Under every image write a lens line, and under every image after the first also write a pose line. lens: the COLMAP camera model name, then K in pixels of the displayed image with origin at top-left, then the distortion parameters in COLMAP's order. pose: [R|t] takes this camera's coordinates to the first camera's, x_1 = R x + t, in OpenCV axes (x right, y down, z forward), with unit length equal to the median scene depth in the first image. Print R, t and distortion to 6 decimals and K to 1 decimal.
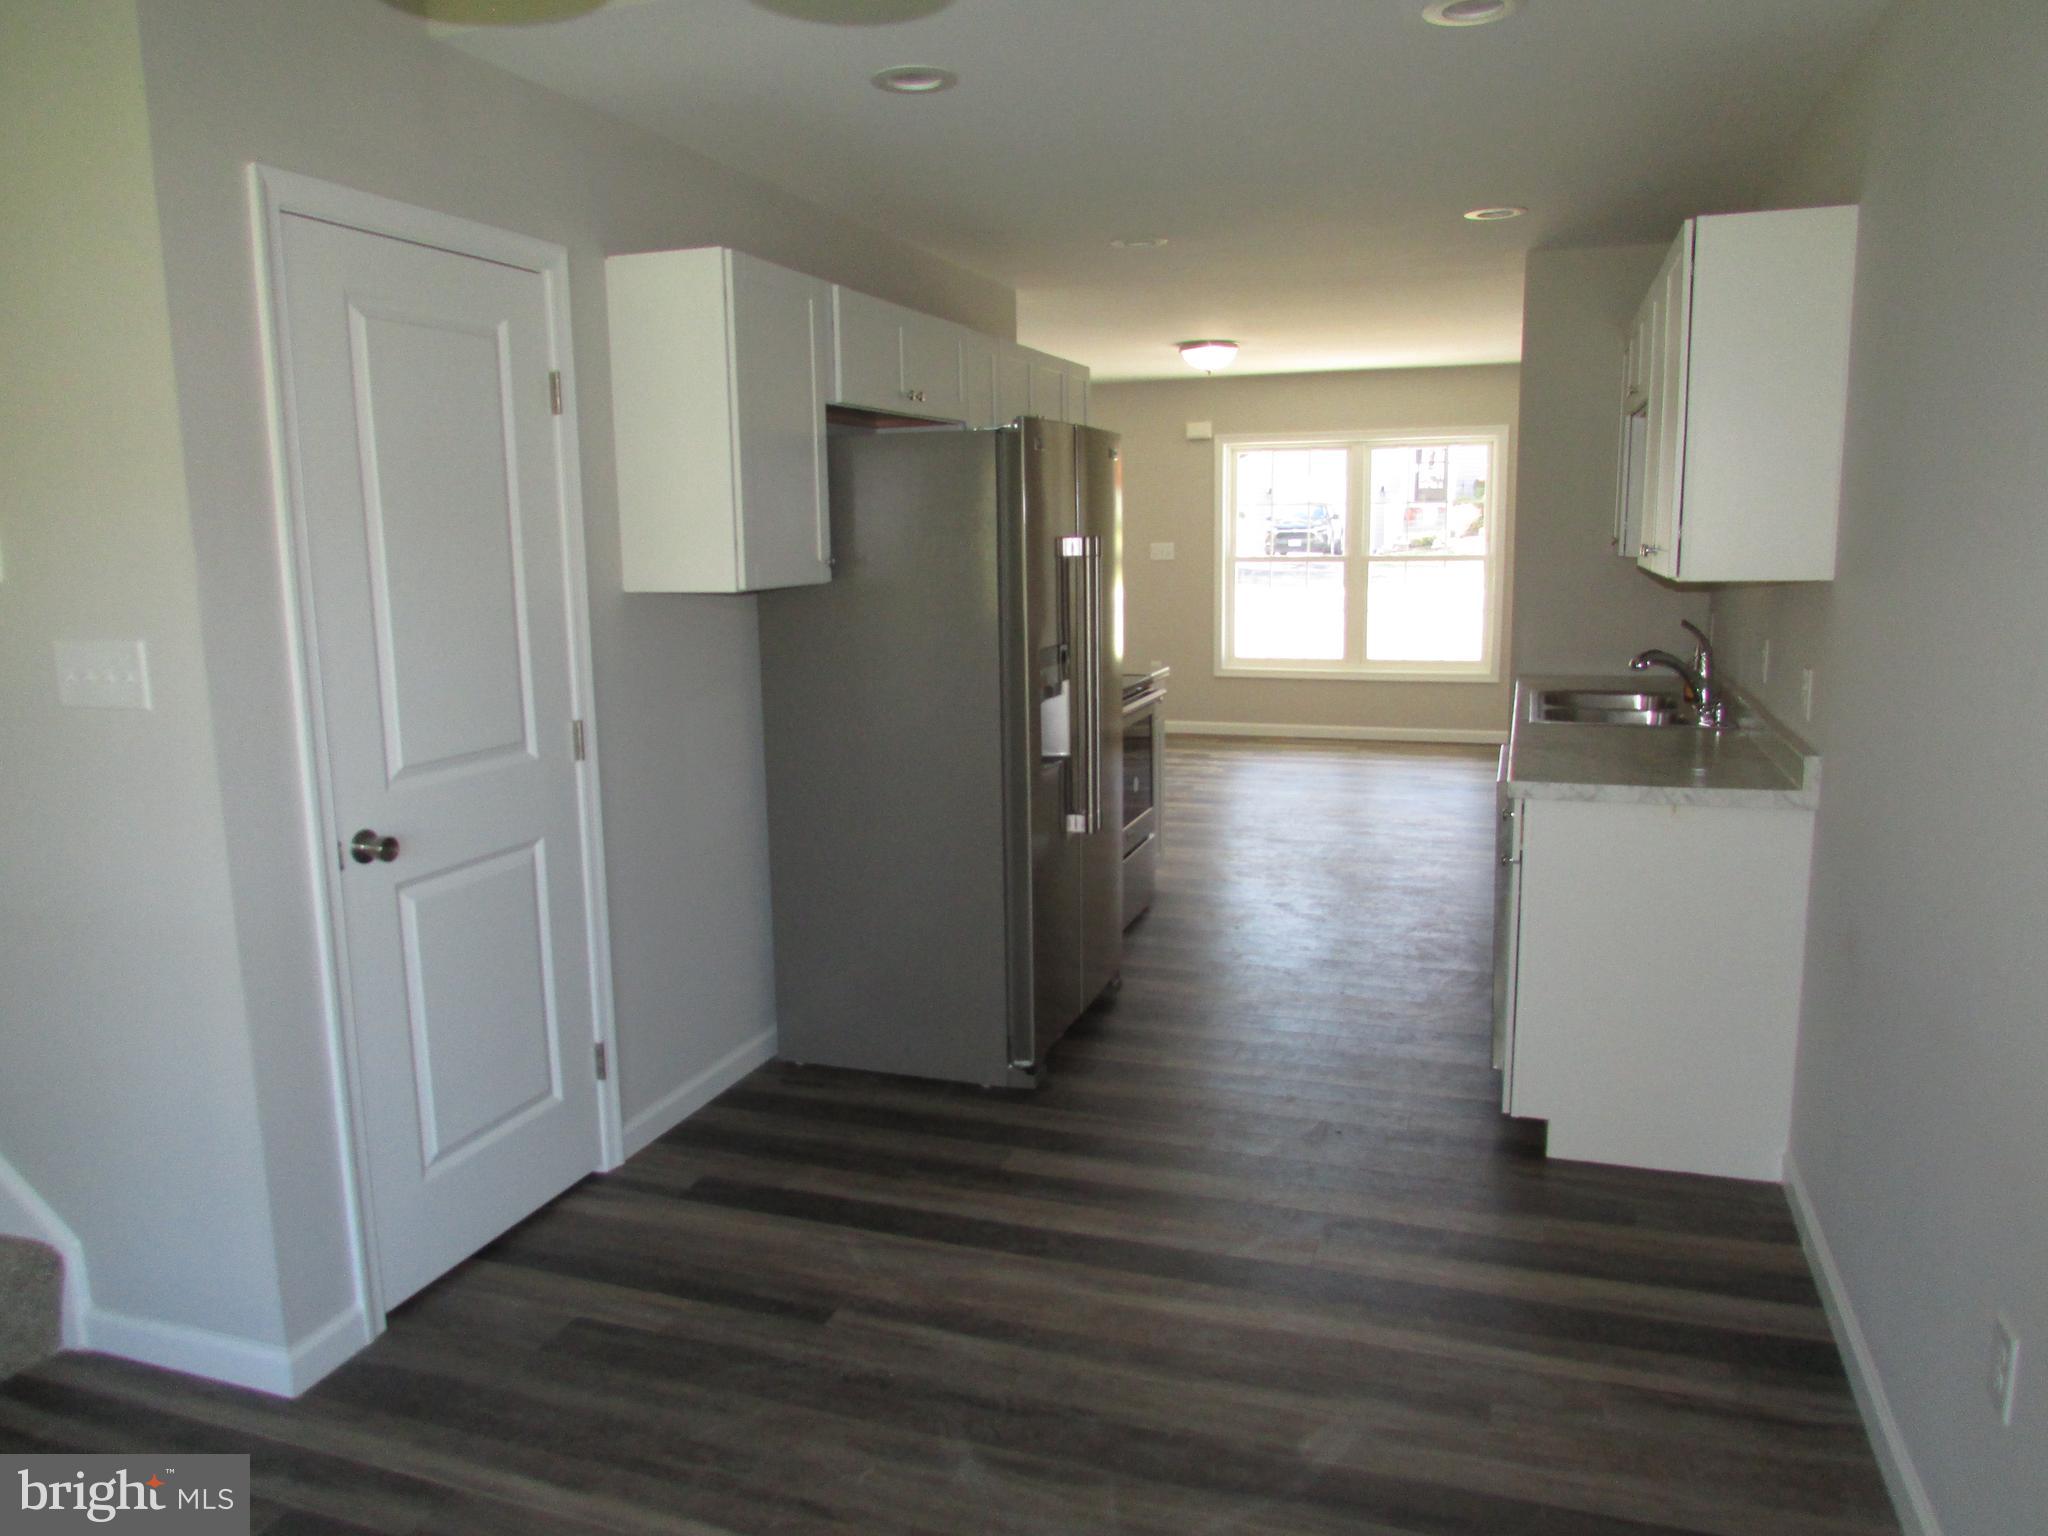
lens RADIAL K [[1456.6, 0, 1029.7], [0, 1456.6, 775.4], [0, 0, 1]] dist [-0.008140, -0.001188]
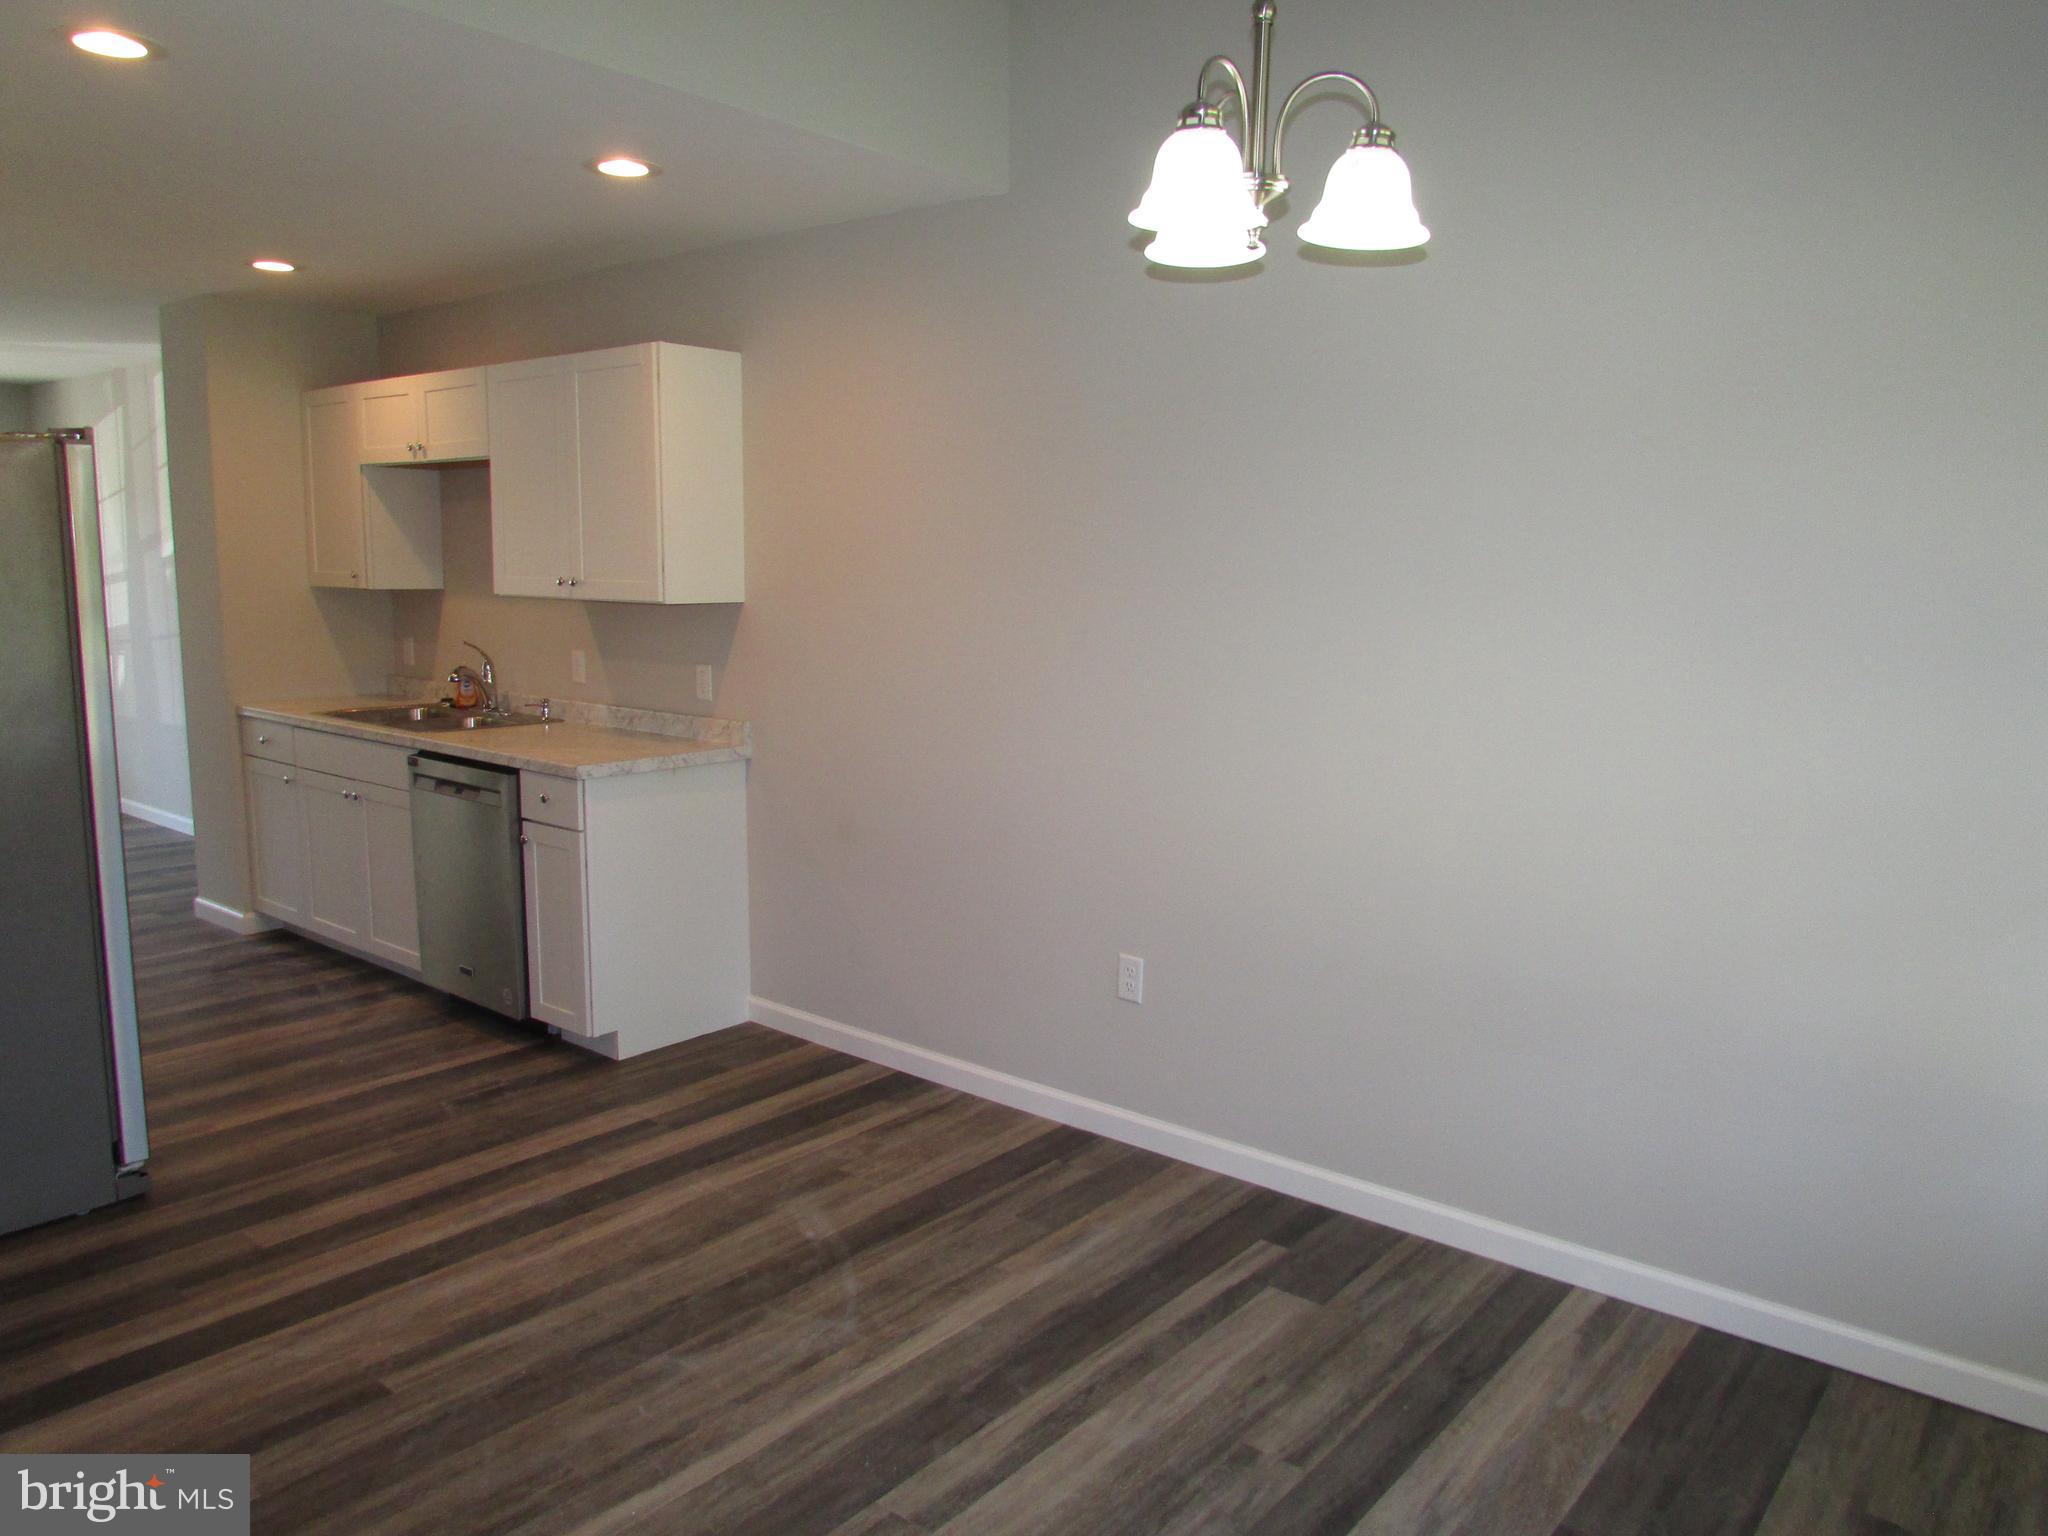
lens RADIAL K [[1434.9, 0, 1029.8], [0, 1434.9, 804.6], [0, 0, 1]] dist [0.023833, 0.001807]
pose [[0.347383, -0.130298, 0.928627, -0.802780], [0.131707, 0.987262, 0.089256, -0.026892], [-0.928428, 0.091301, 0.360119, 0.240999]]
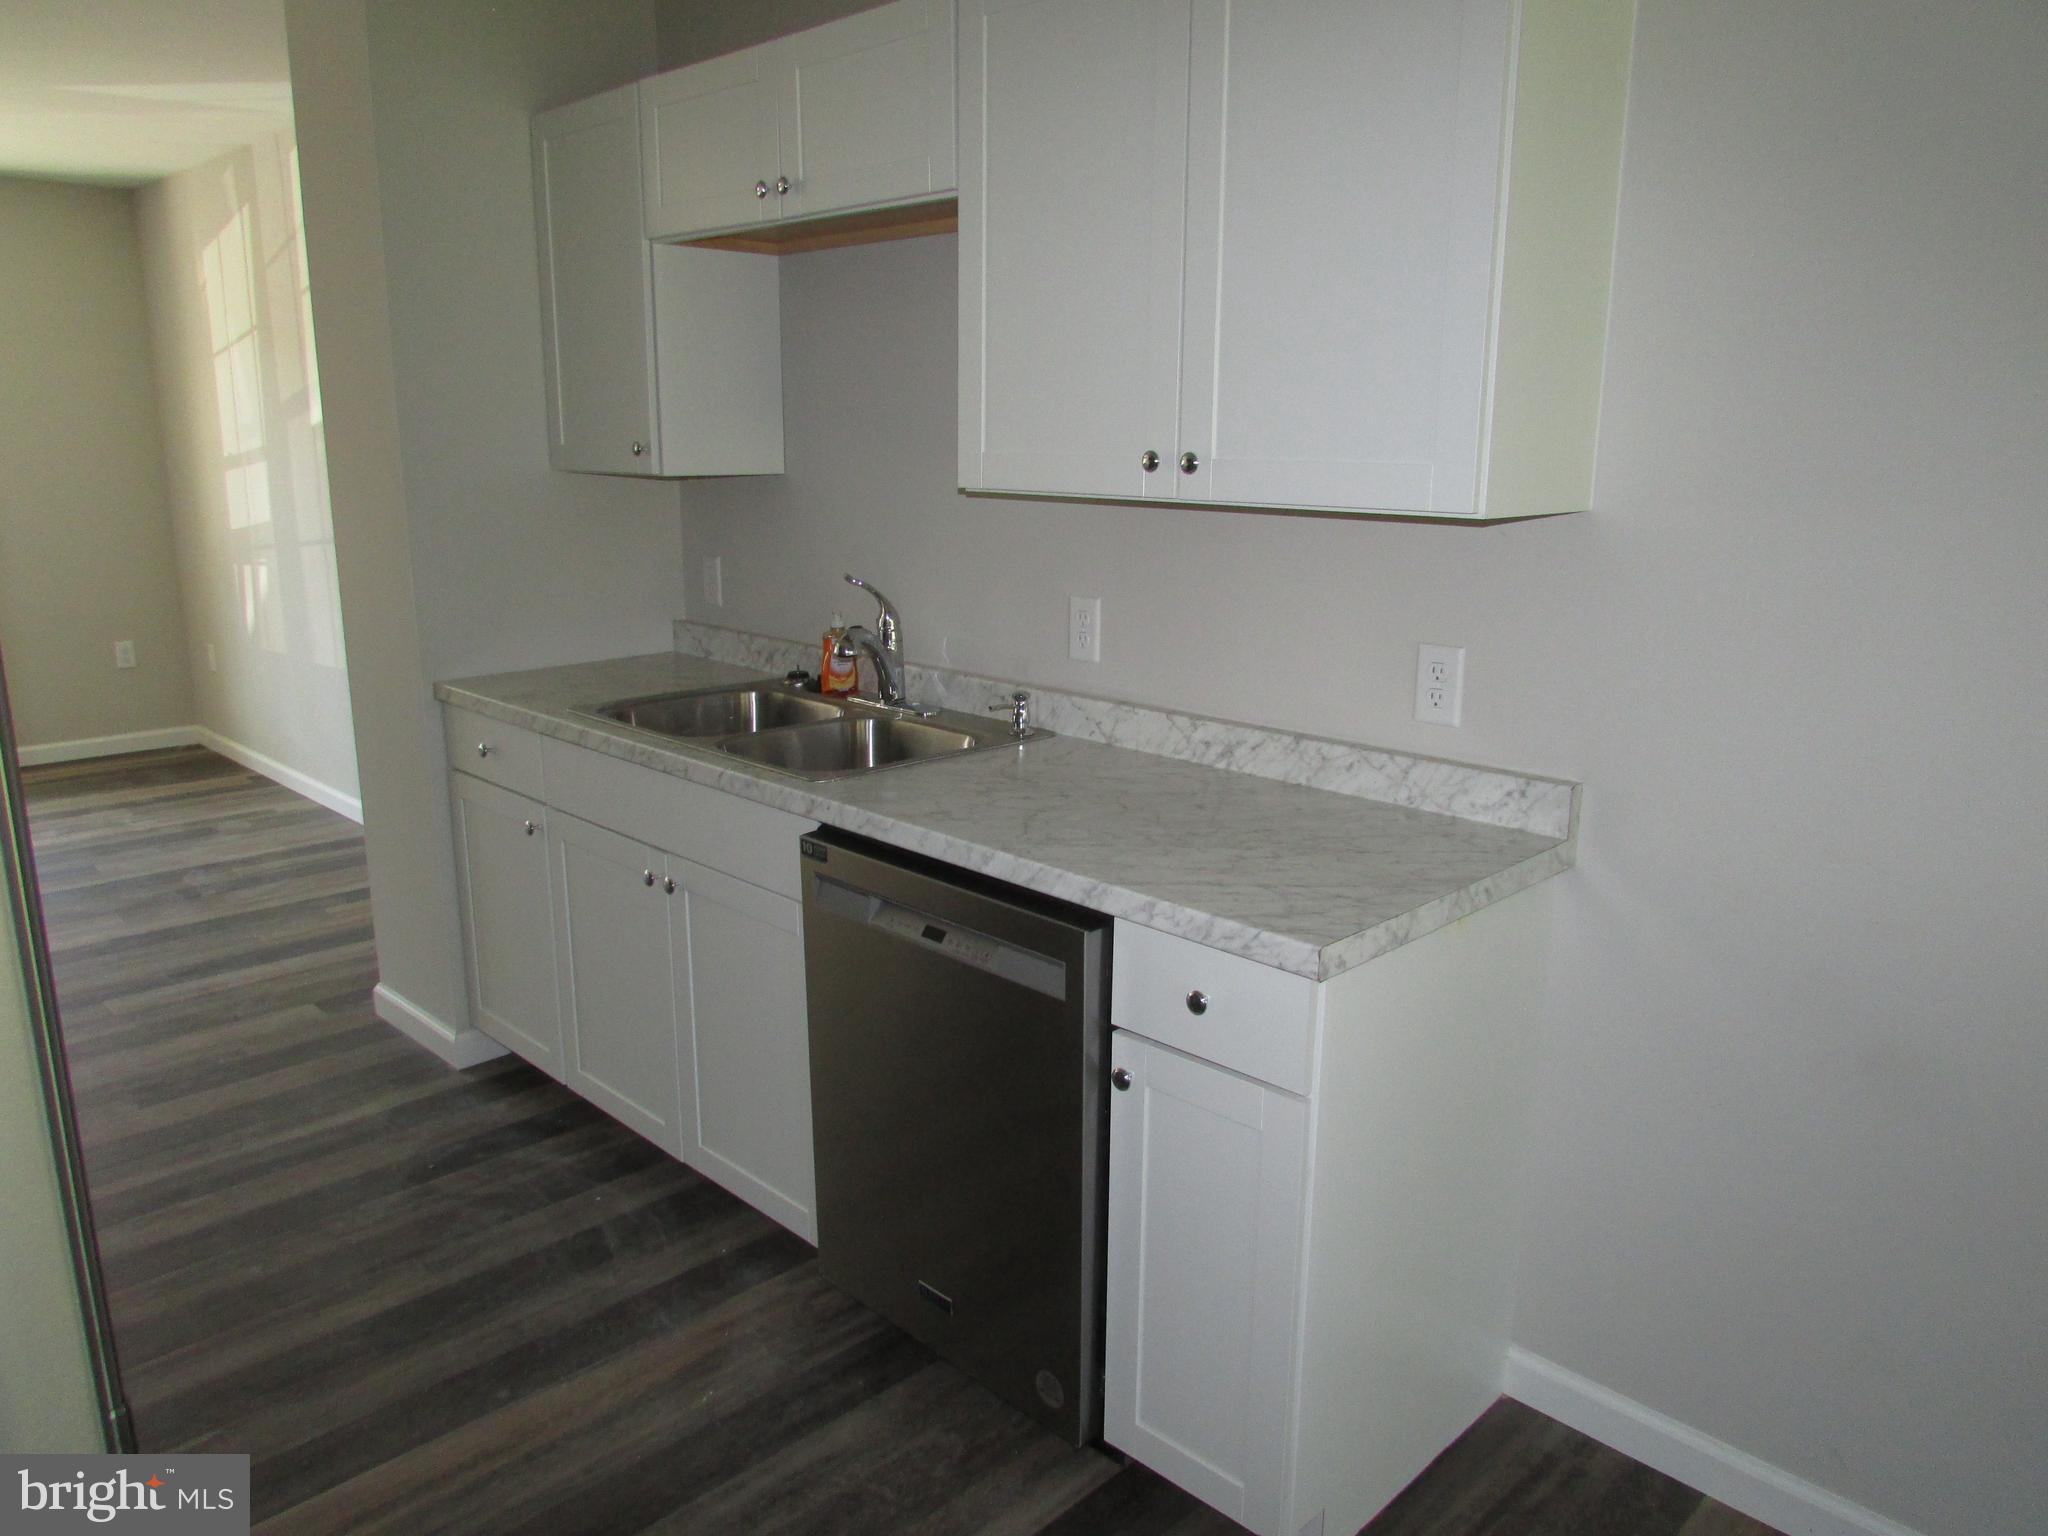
lens RADIAL K [[1456.6, 0, 1029.7], [0, 1456.6, 775.4], [0, 0, 1]] dist [-0.008140, -0.001188]
pose [[0.426143, -0.195490, 0.883281, -0.147668], [0.136666, 0.979079, 0.150756, -0.163842], [-0.894273, 0.056471, 0.443944, 1.030550]]
